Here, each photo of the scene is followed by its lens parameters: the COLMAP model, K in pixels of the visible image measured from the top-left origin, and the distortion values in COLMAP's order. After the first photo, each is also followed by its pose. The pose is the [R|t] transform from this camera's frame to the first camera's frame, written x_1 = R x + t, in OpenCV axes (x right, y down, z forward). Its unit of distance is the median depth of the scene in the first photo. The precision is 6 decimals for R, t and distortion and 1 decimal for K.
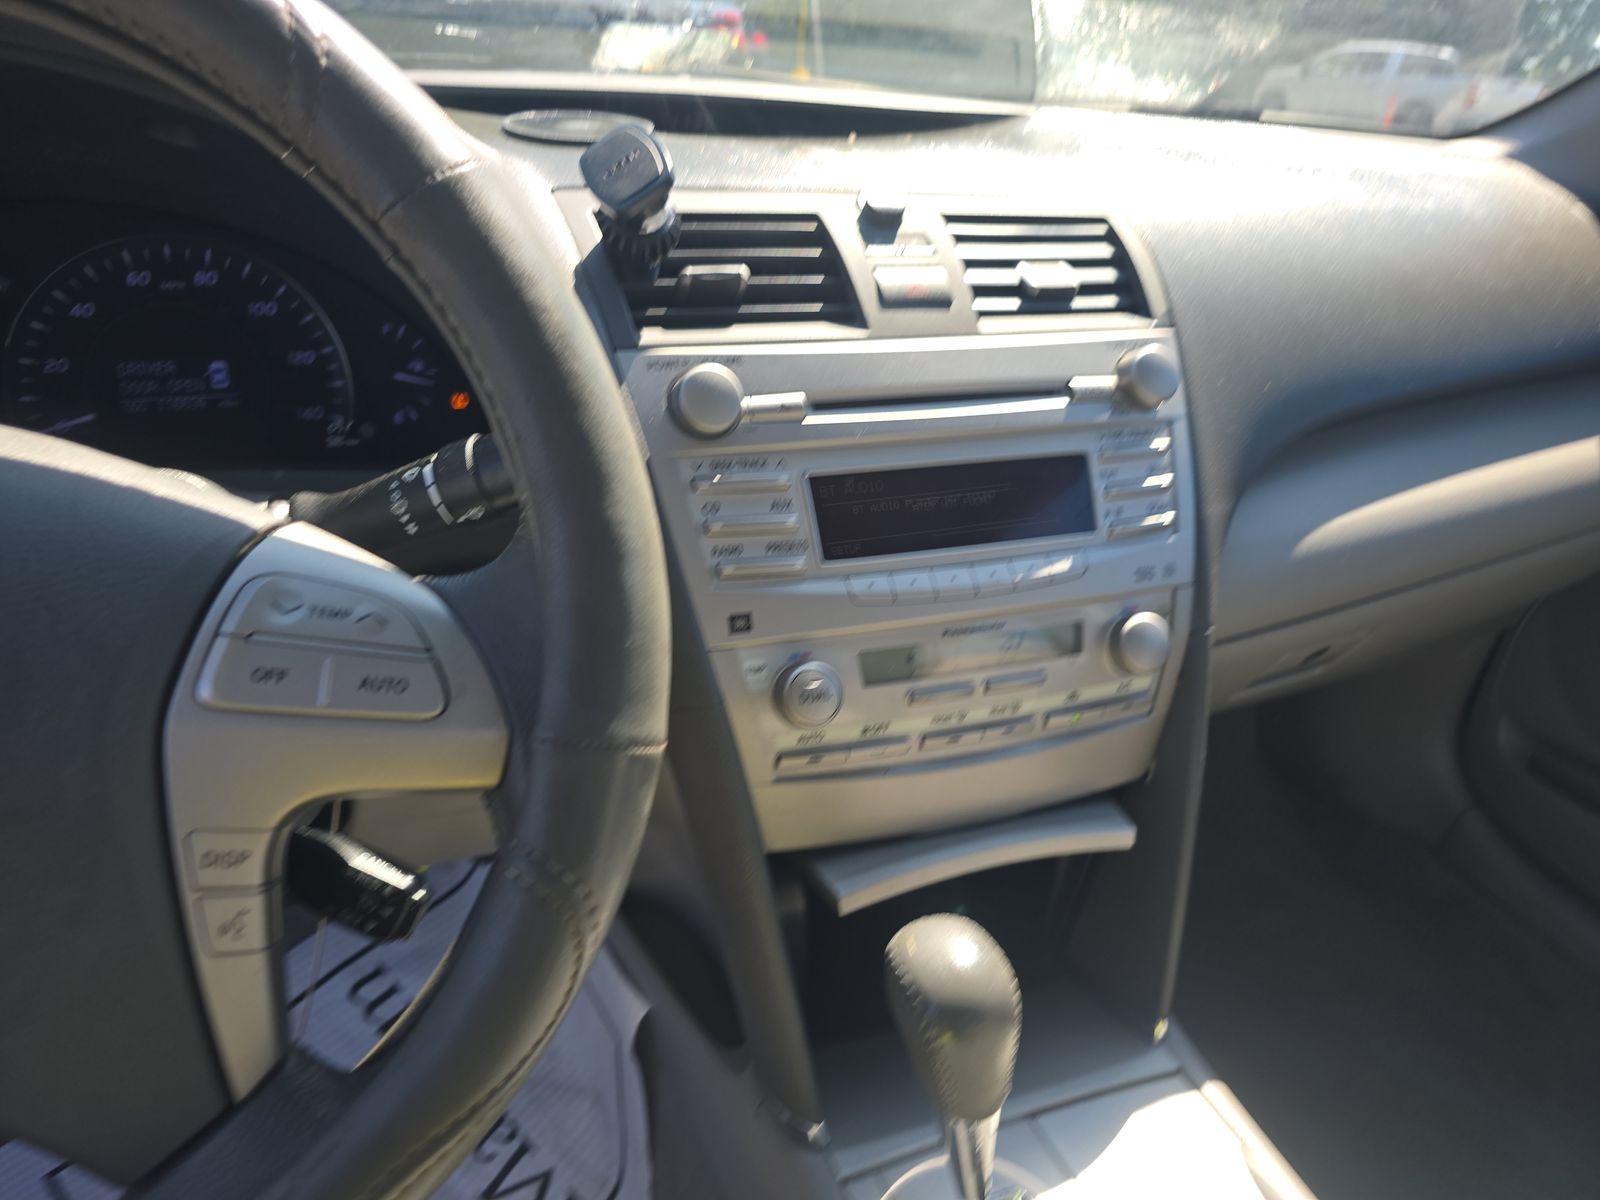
lens RADIAL K [[1097.8, 0, 837.2], [0, 1097.8, 606.0], [0, 0, 1]] dist [0.002580, -0.017063]
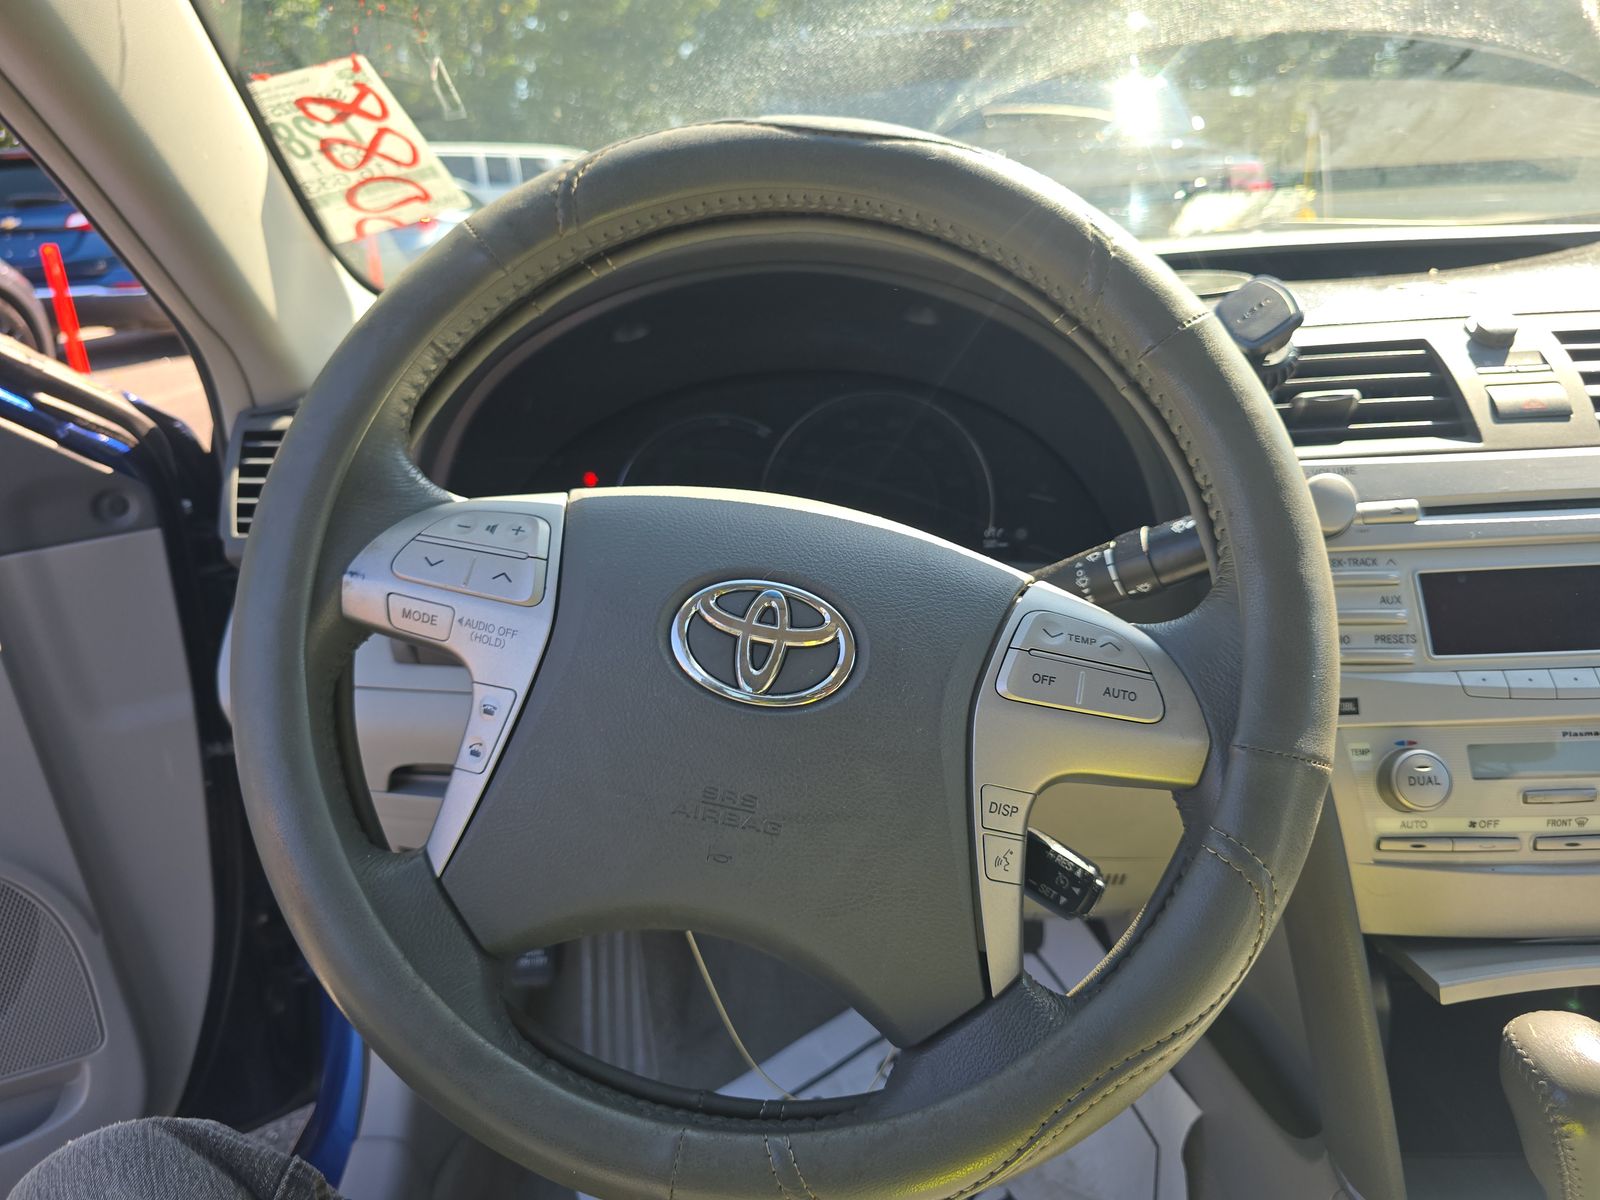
lens RADIAL K [[1097.8, 0, 837.2], [0, 1097.8, 606.0], [0, 0, 1]] dist [0.002580, -0.017063]
pose [[0.906361, 0.026218, -0.421690, -0.090262], [-0.080639, 0.990460, -0.111741, 0.078815], [0.414737, 0.135283, 0.899829, -0.200536]]
